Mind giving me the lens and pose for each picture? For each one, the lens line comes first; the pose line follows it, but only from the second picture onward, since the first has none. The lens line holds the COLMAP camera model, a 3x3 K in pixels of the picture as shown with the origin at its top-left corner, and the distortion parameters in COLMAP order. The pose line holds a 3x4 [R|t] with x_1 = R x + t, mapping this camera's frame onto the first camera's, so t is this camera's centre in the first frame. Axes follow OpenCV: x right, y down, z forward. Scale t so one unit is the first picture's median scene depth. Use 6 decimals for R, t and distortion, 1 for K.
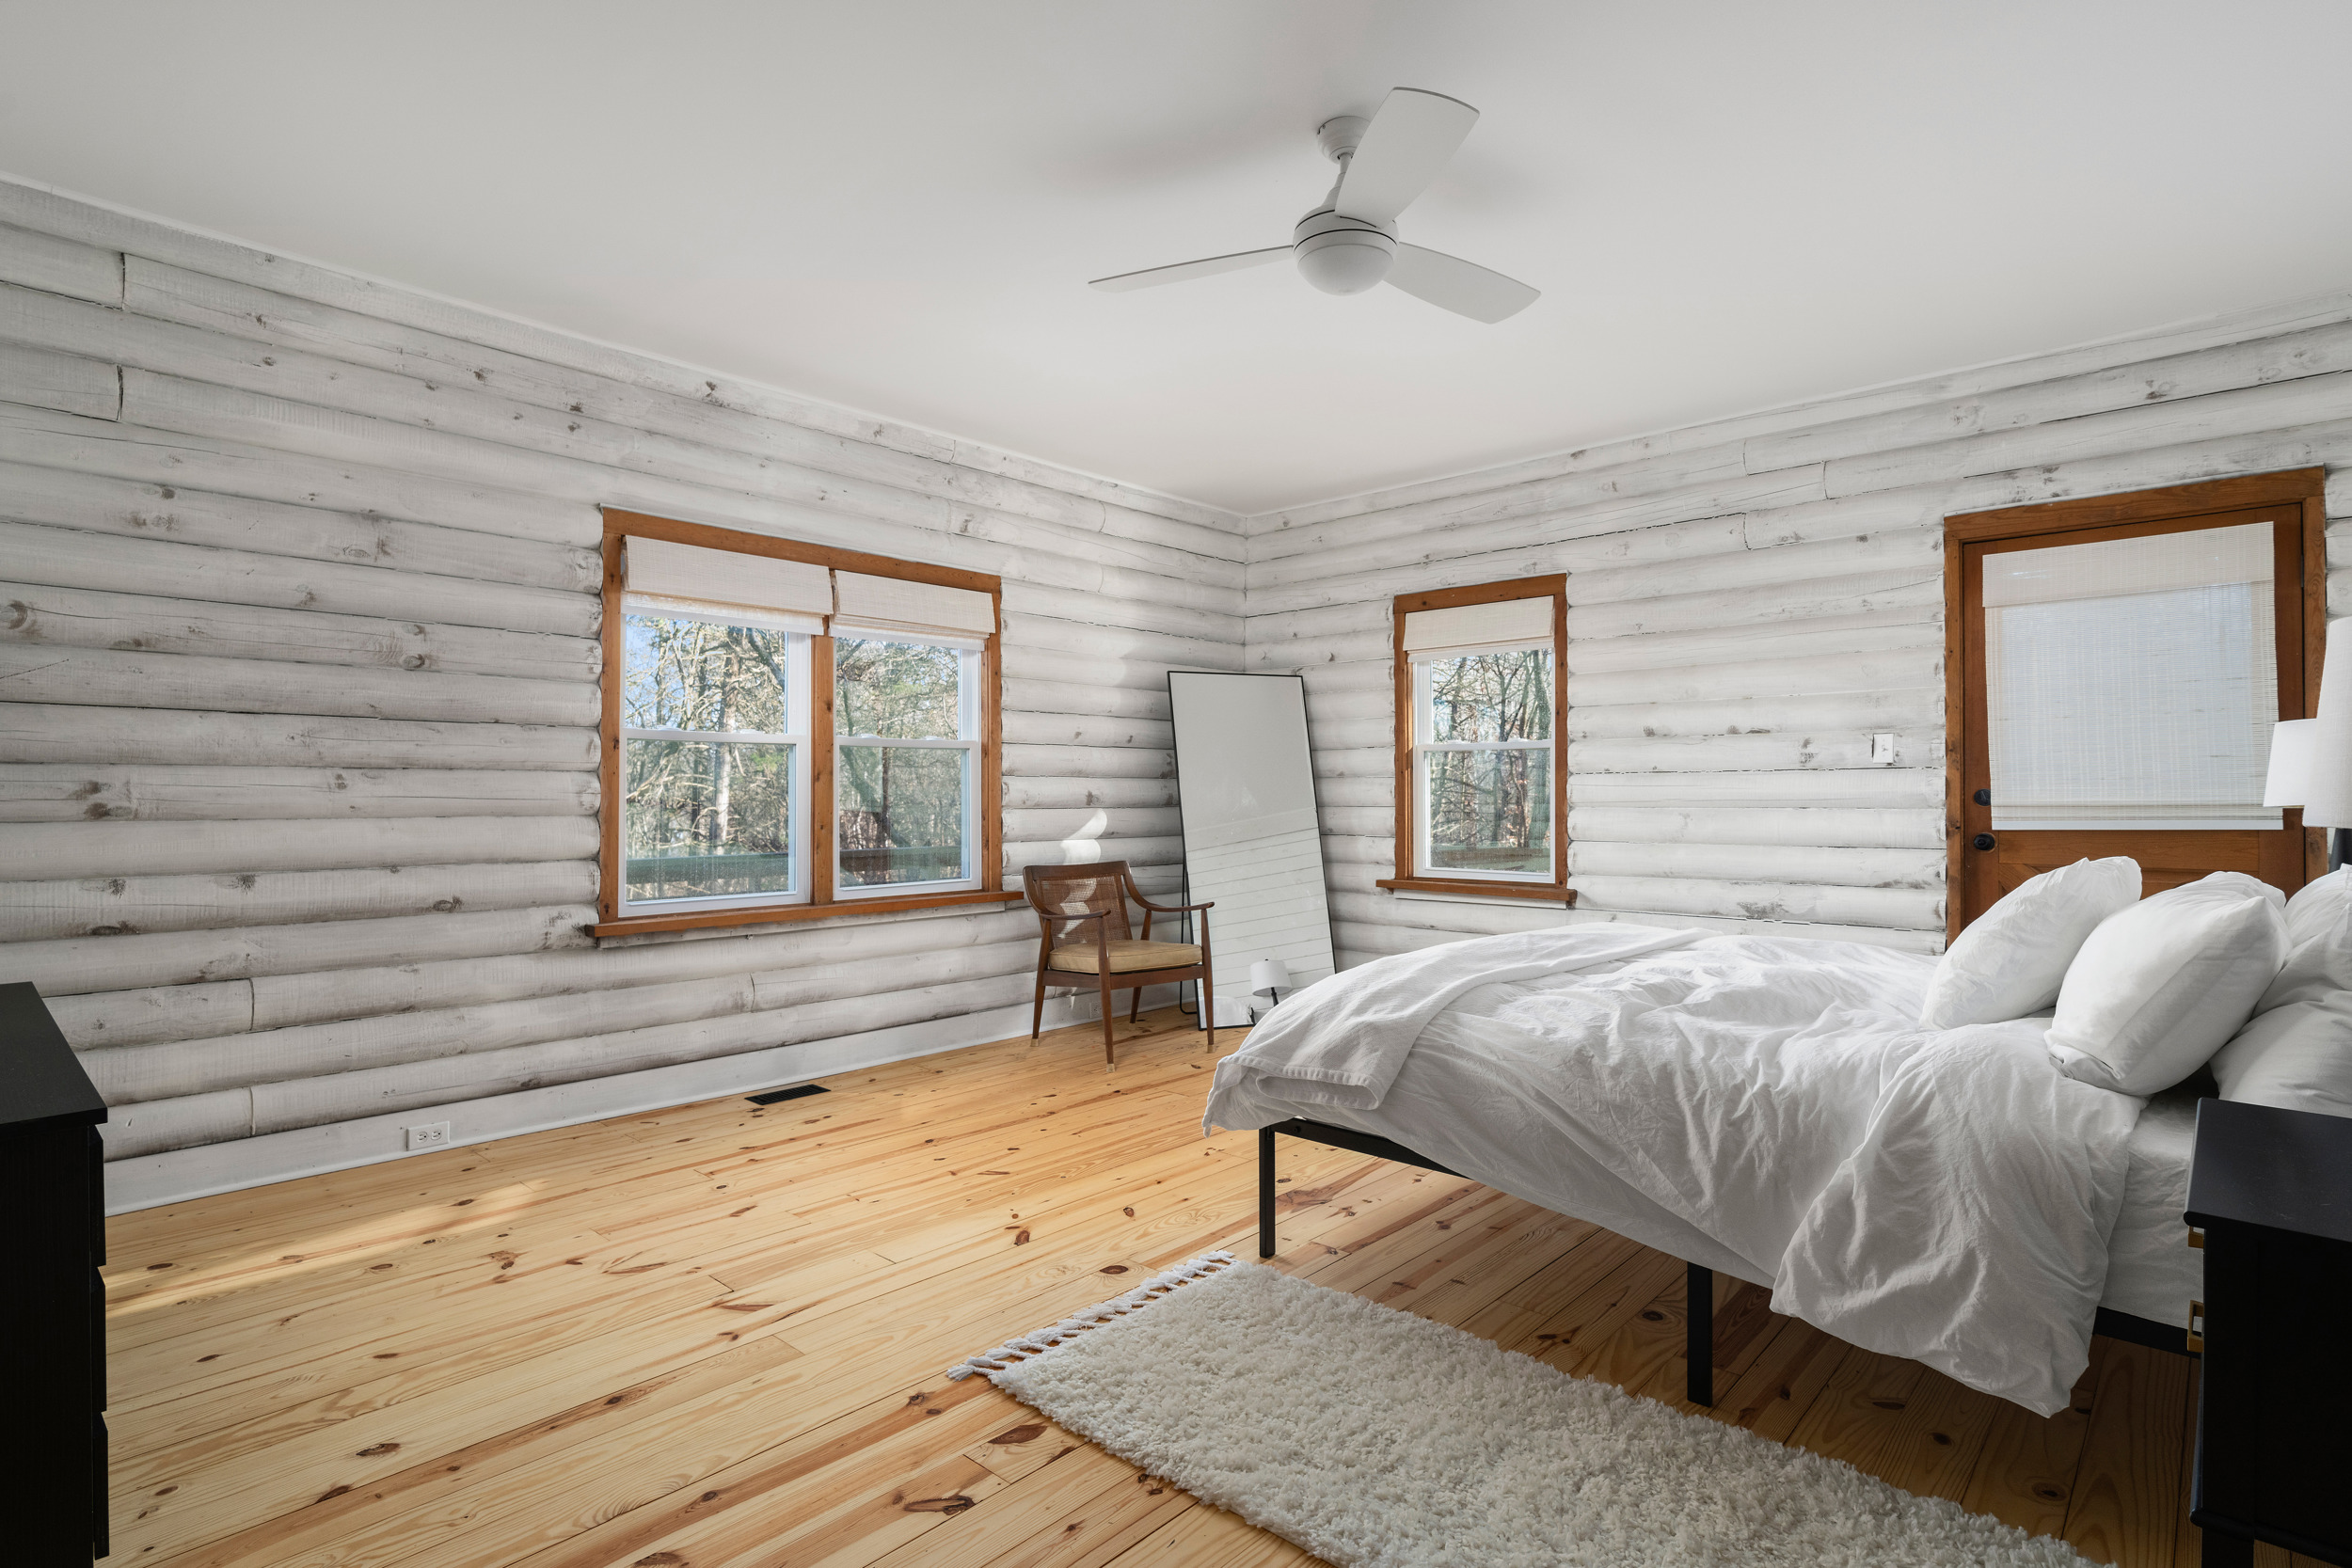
lens RADIAL K [[1170.1, 0, 1172.9], [0, 1170.1, 783.4], [0, 0, 1]] dist [-0.005060, 0.000645]
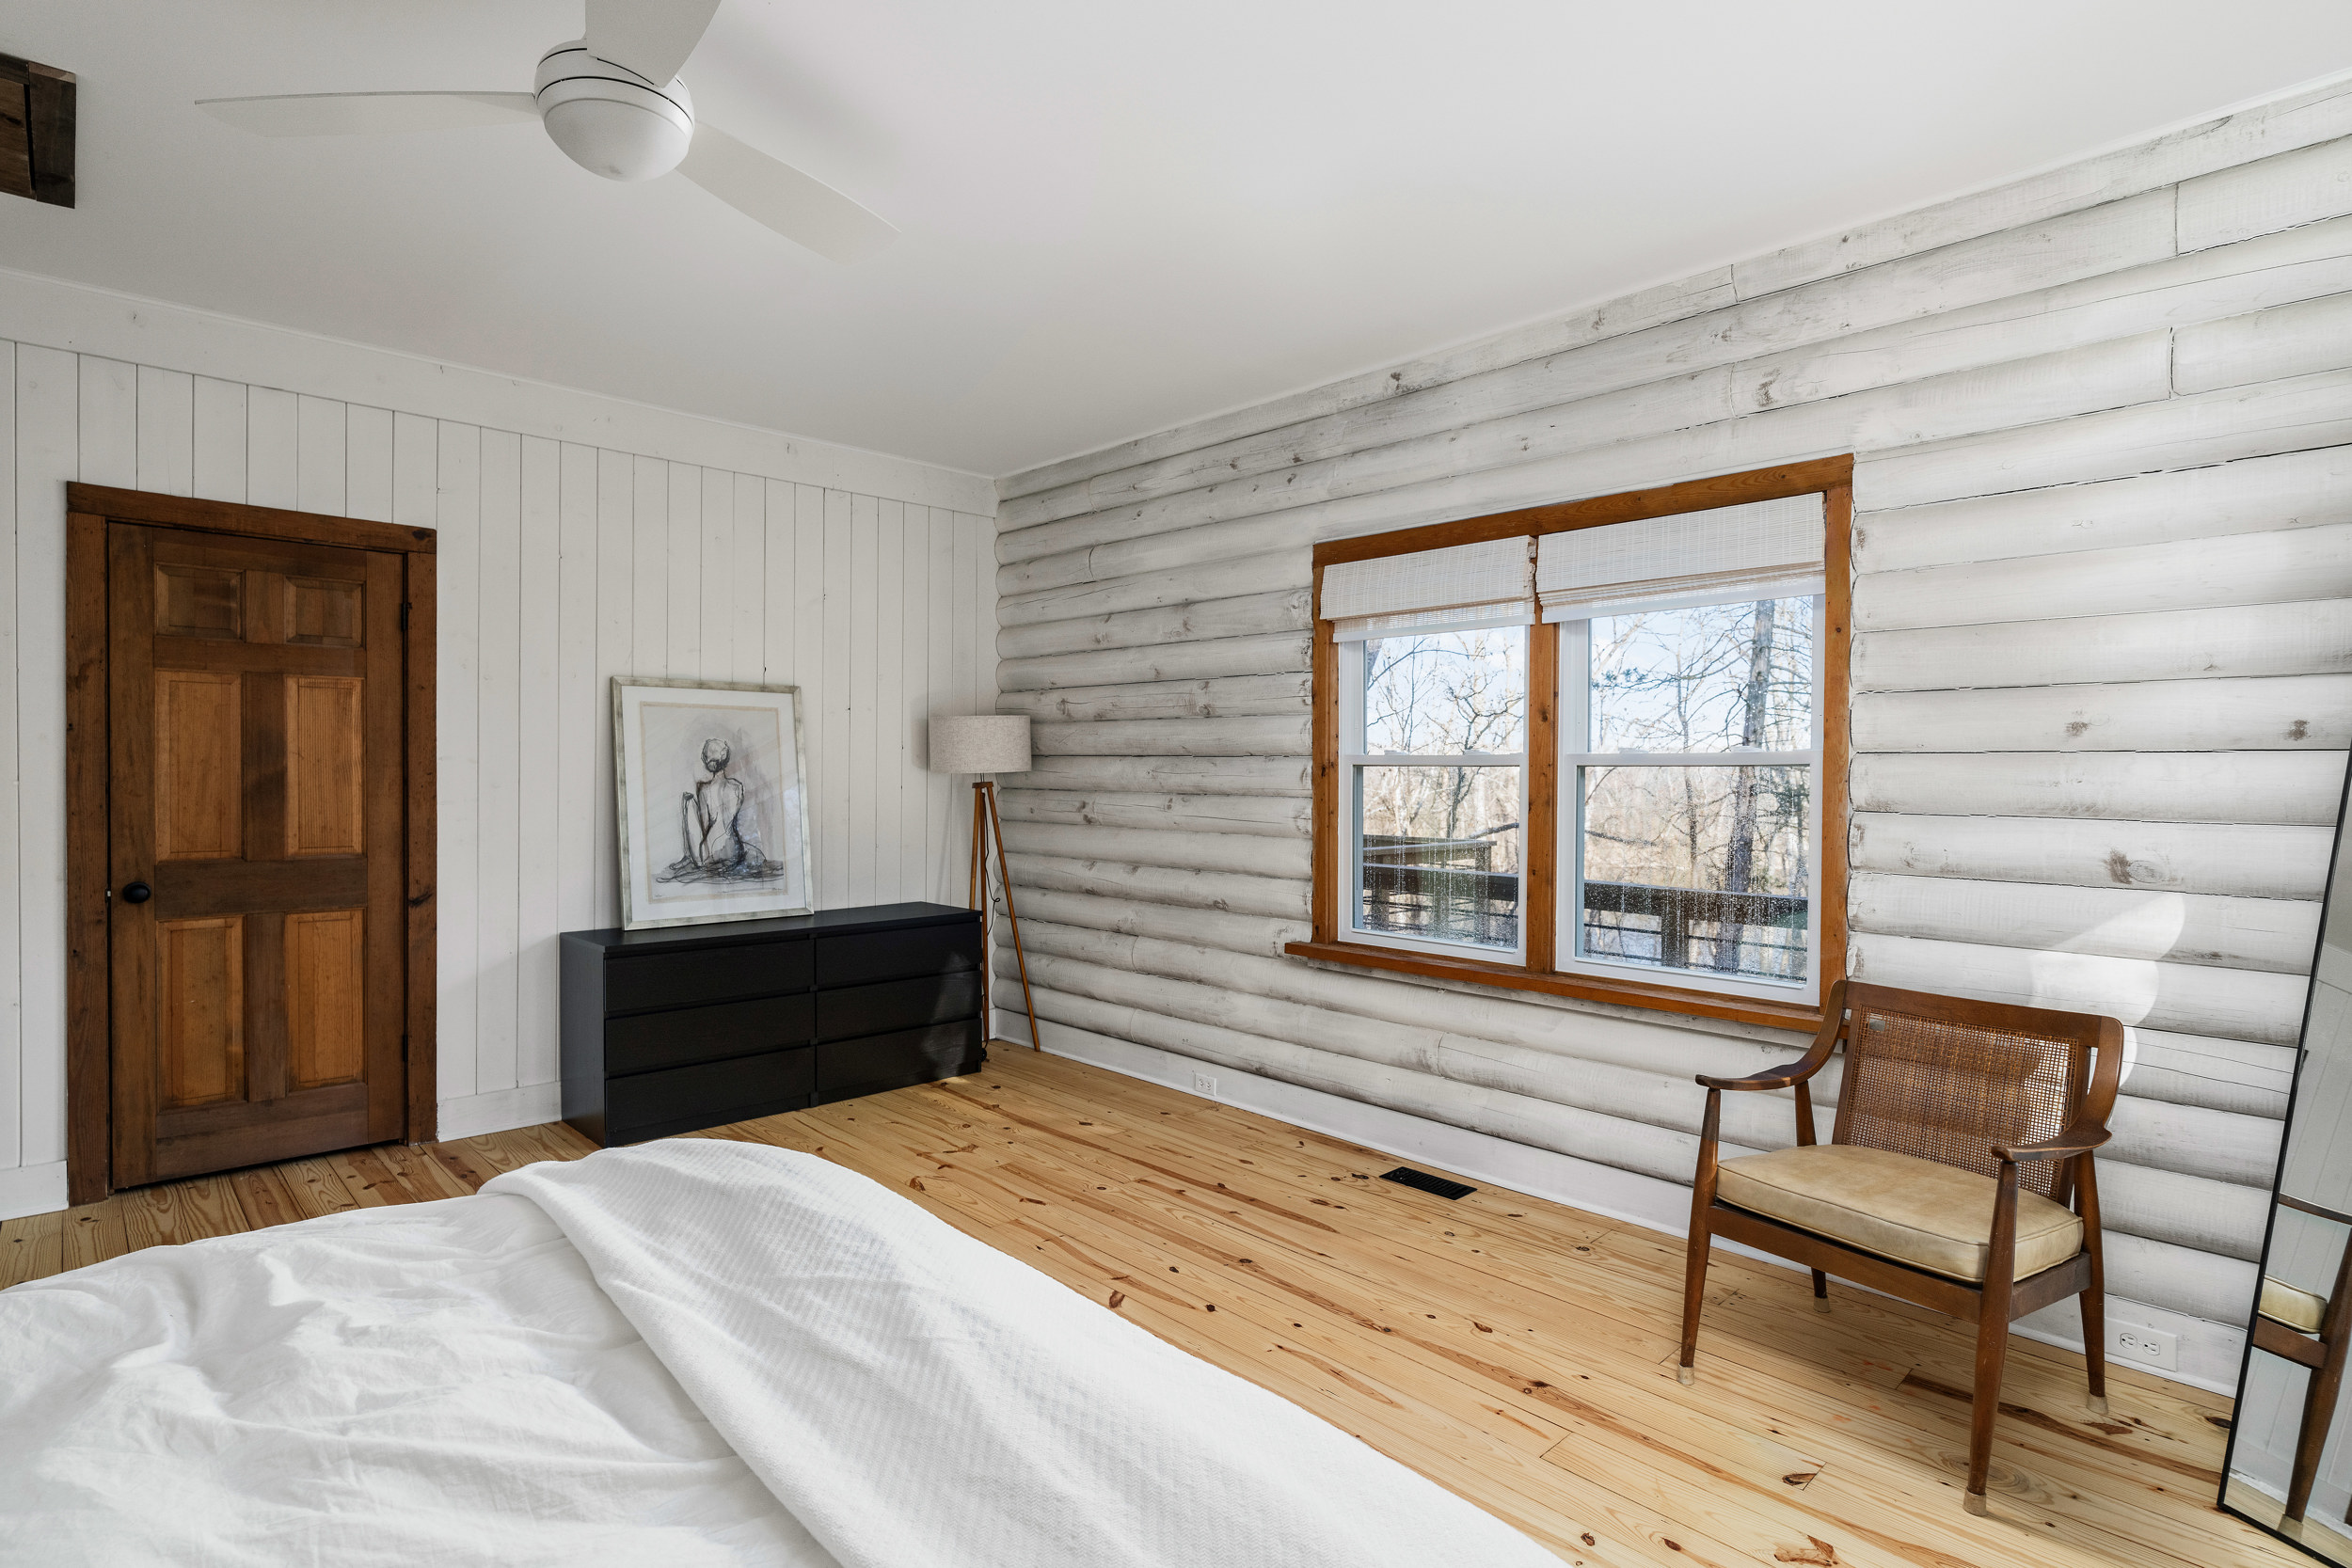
lens RADIAL K [[1189.0, 0, 1174.8], [0, 1189.0, 793.4], [0, 0, 1]] dist [-0.005385, -0.000685]
pose [[-0.071687, 0.017761, -0.997269, 0.541061], [-0.000509, 0.999841, 0.017844, -0.031310], [0.997427, 0.001787, -0.071666, 0.884165]]
